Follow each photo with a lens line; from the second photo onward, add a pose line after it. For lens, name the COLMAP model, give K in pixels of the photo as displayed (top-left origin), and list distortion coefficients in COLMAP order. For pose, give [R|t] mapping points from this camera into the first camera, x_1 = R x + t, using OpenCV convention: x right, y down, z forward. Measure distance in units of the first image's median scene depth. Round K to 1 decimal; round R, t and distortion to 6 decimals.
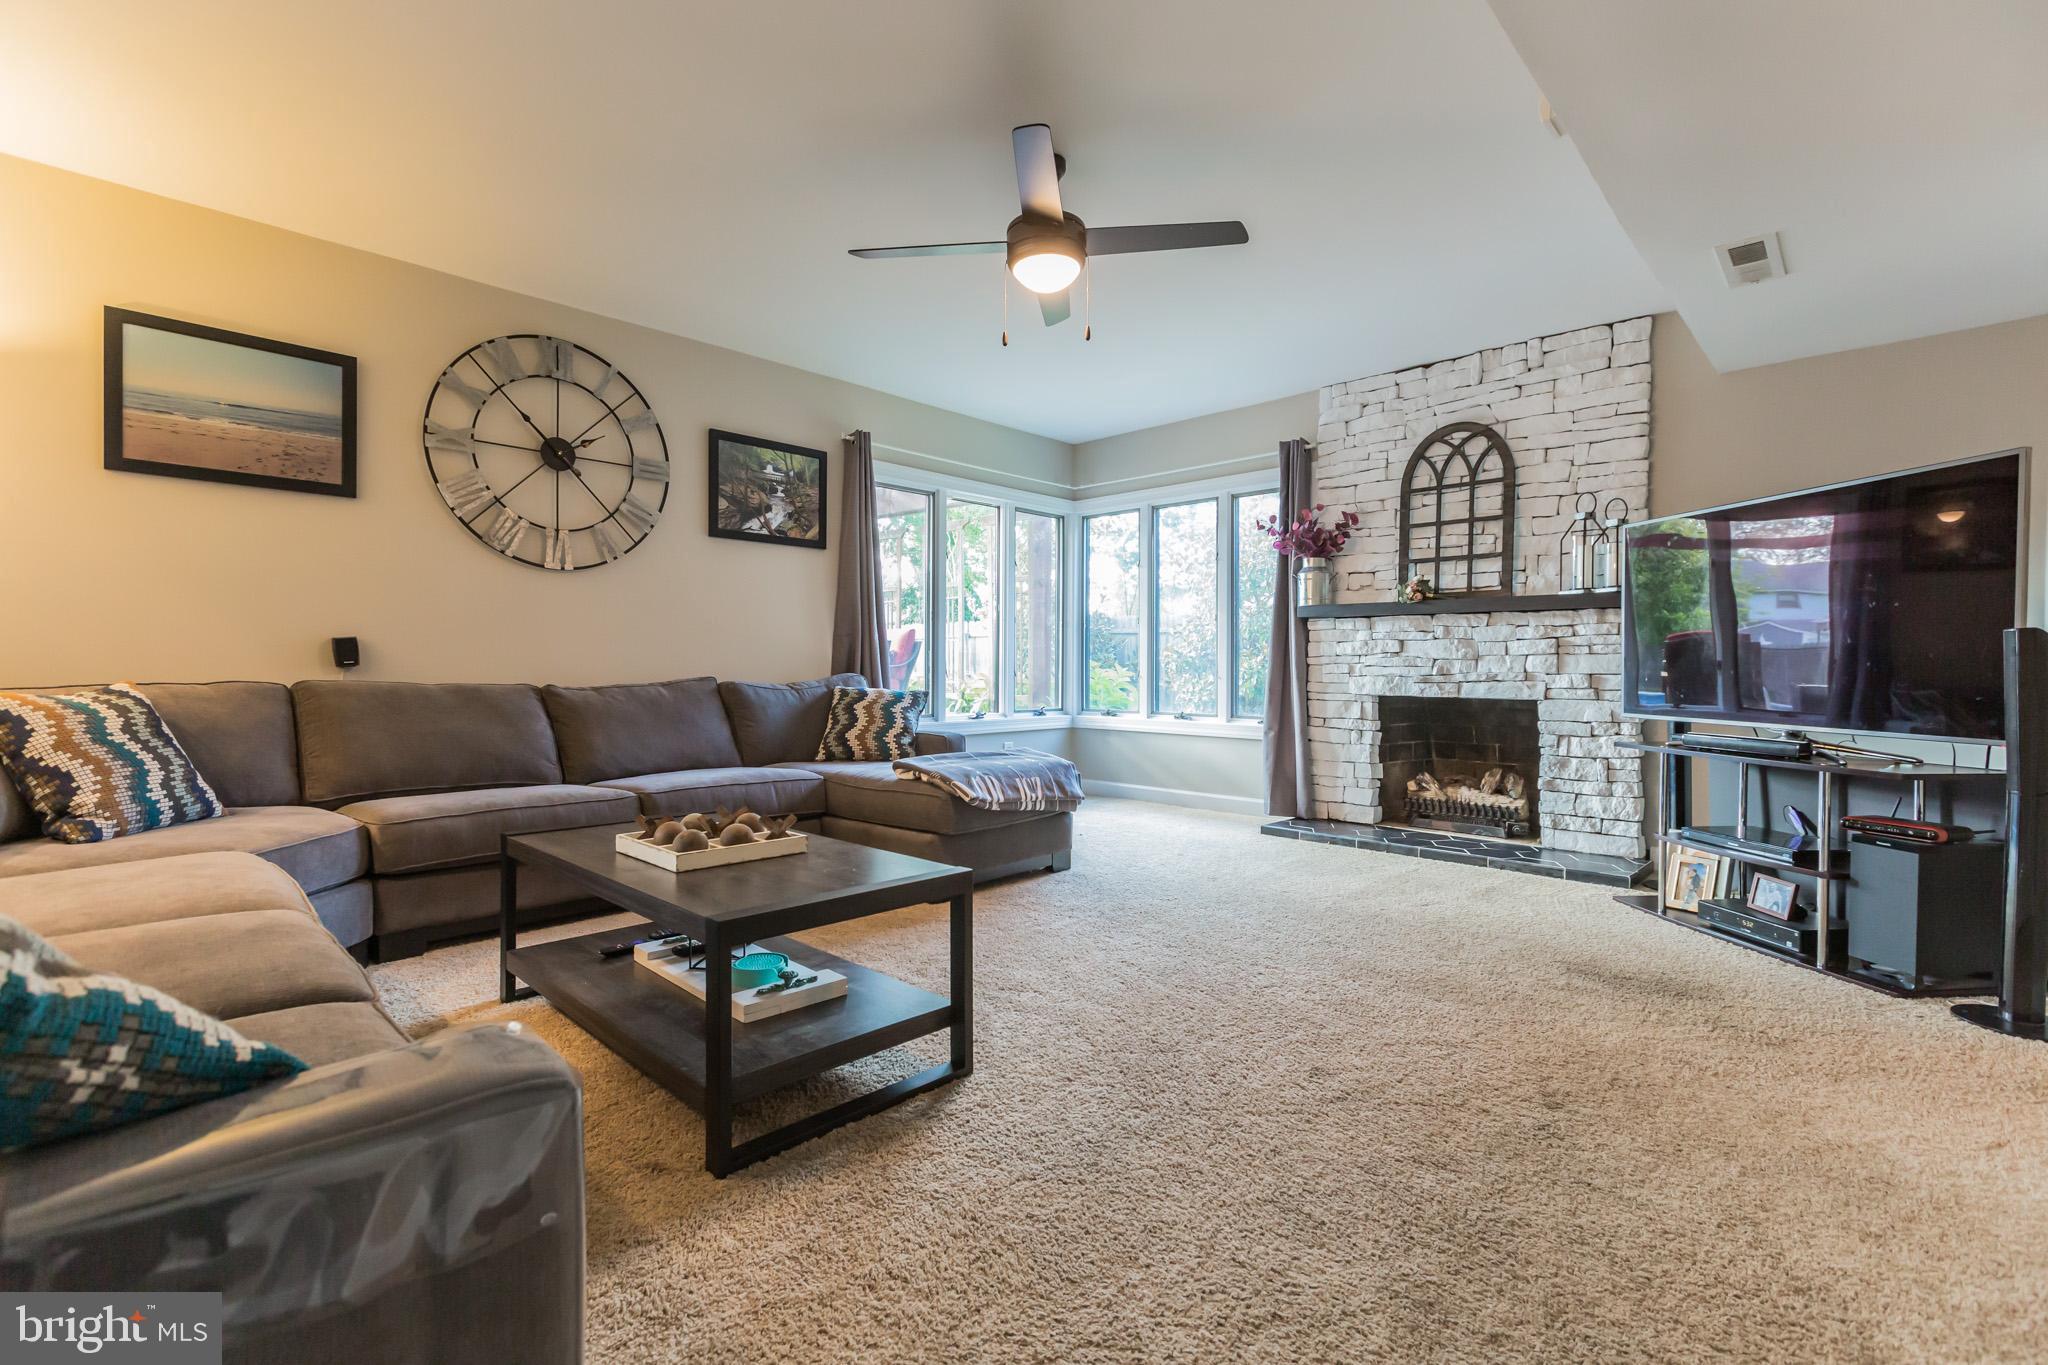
lens RADIAL K [[924.3, 0, 1027.4], [0, 924.3, 677.8], [0, 0, 1]] dist [-0.002513, 0.000753]
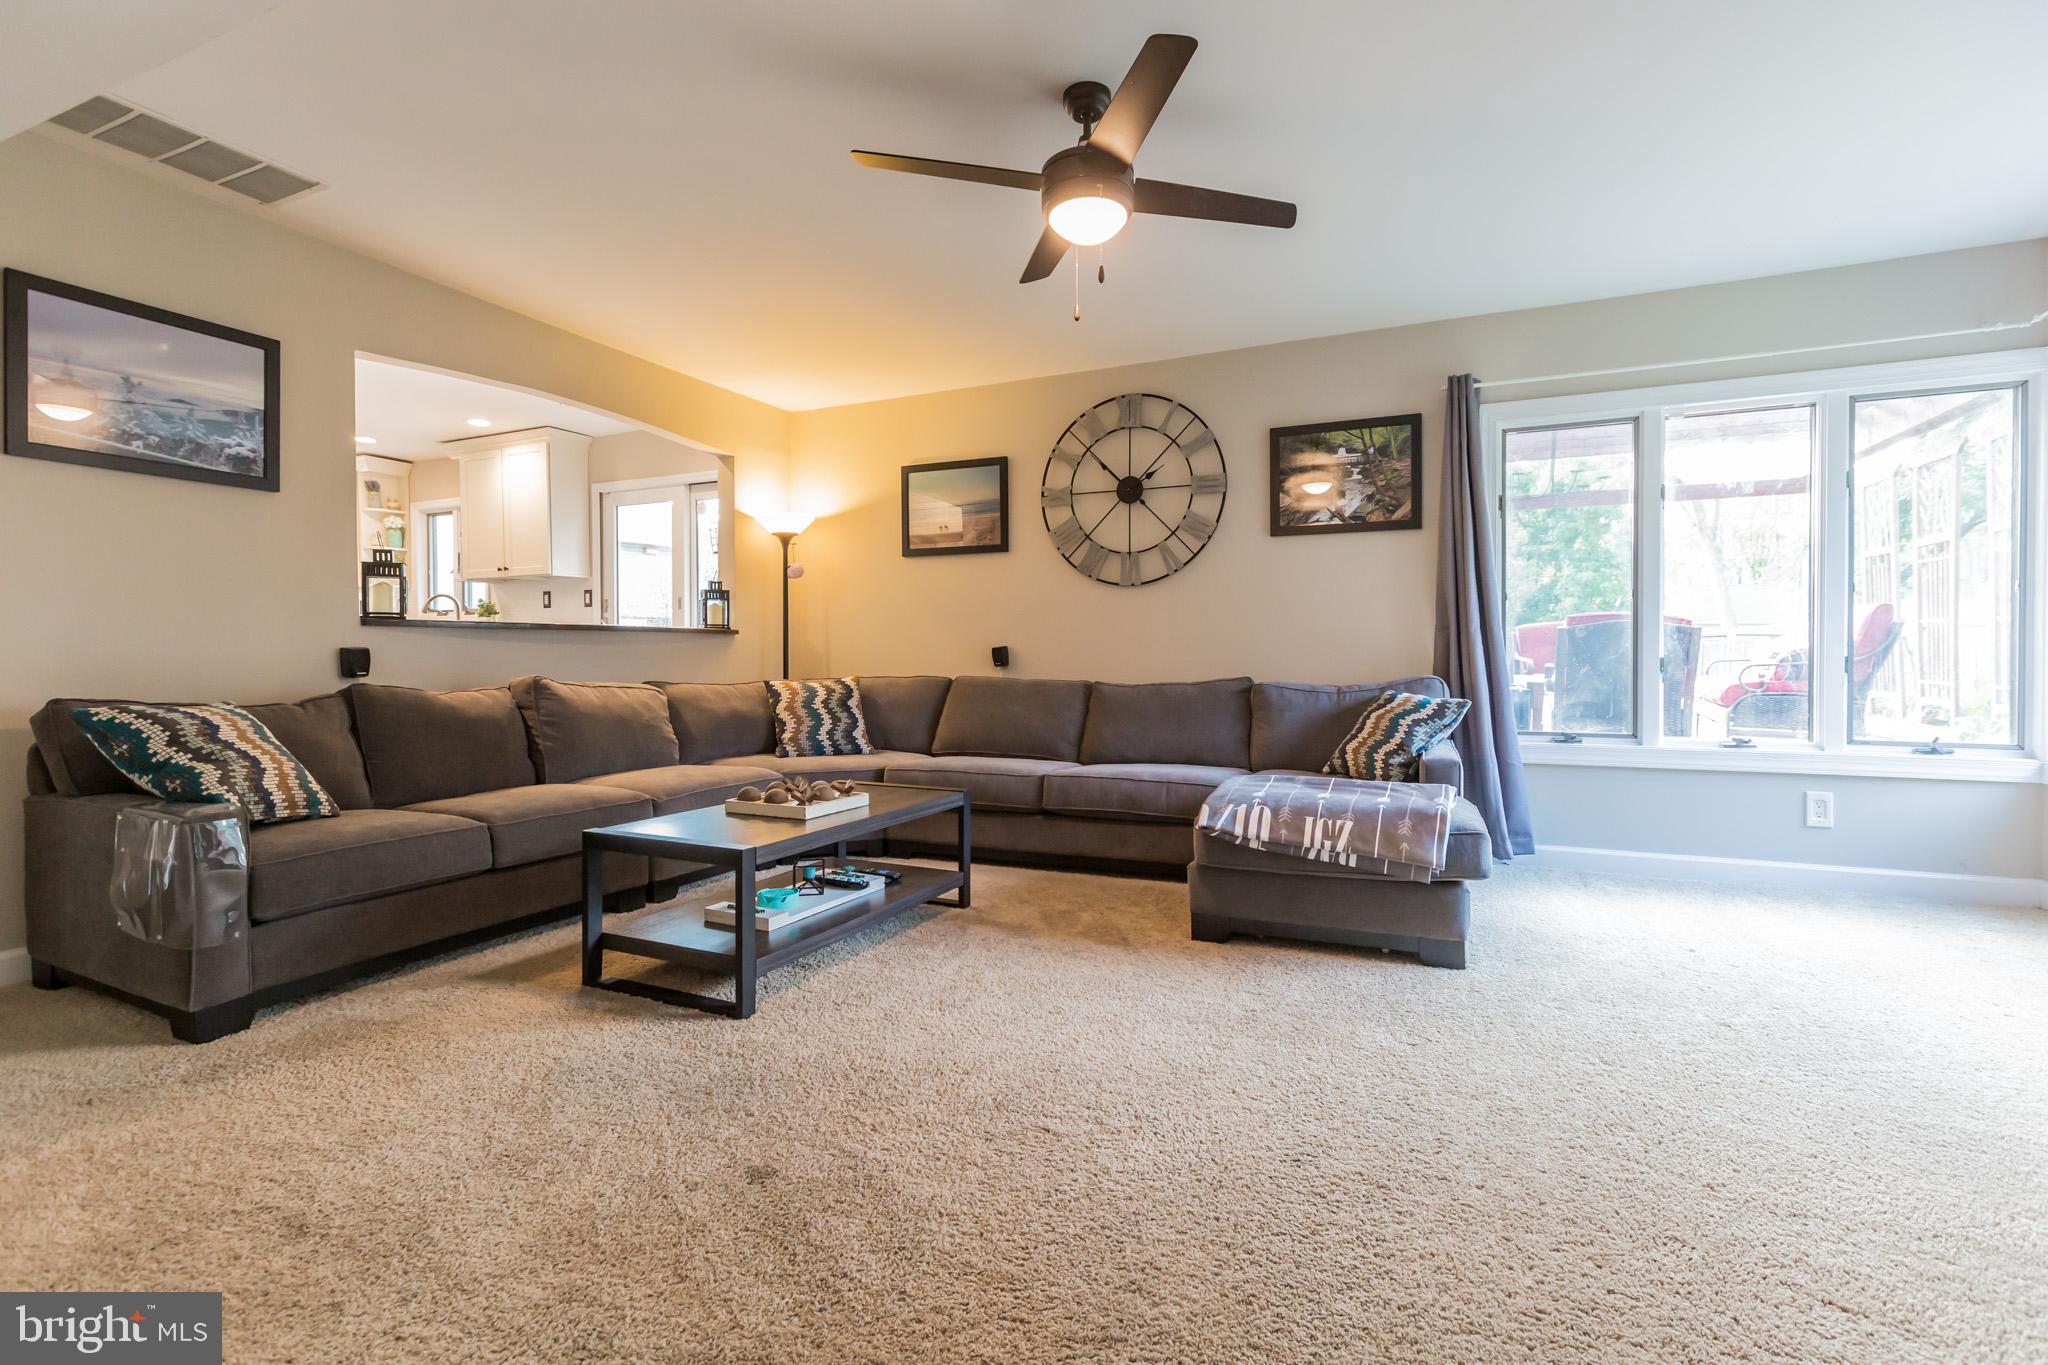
lens RADIAL K [[924.3, 0, 1027.4], [0, 924.3, 677.8], [0, 0, 1]] dist [-0.002513, 0.000753]
pose [[0.323205, 0.019255, -0.946133, 0.615446], [-0.006552, 0.999815, 0.018109, -0.019422], [0.946306, 0.000346, 0.323271, 0.503941]]
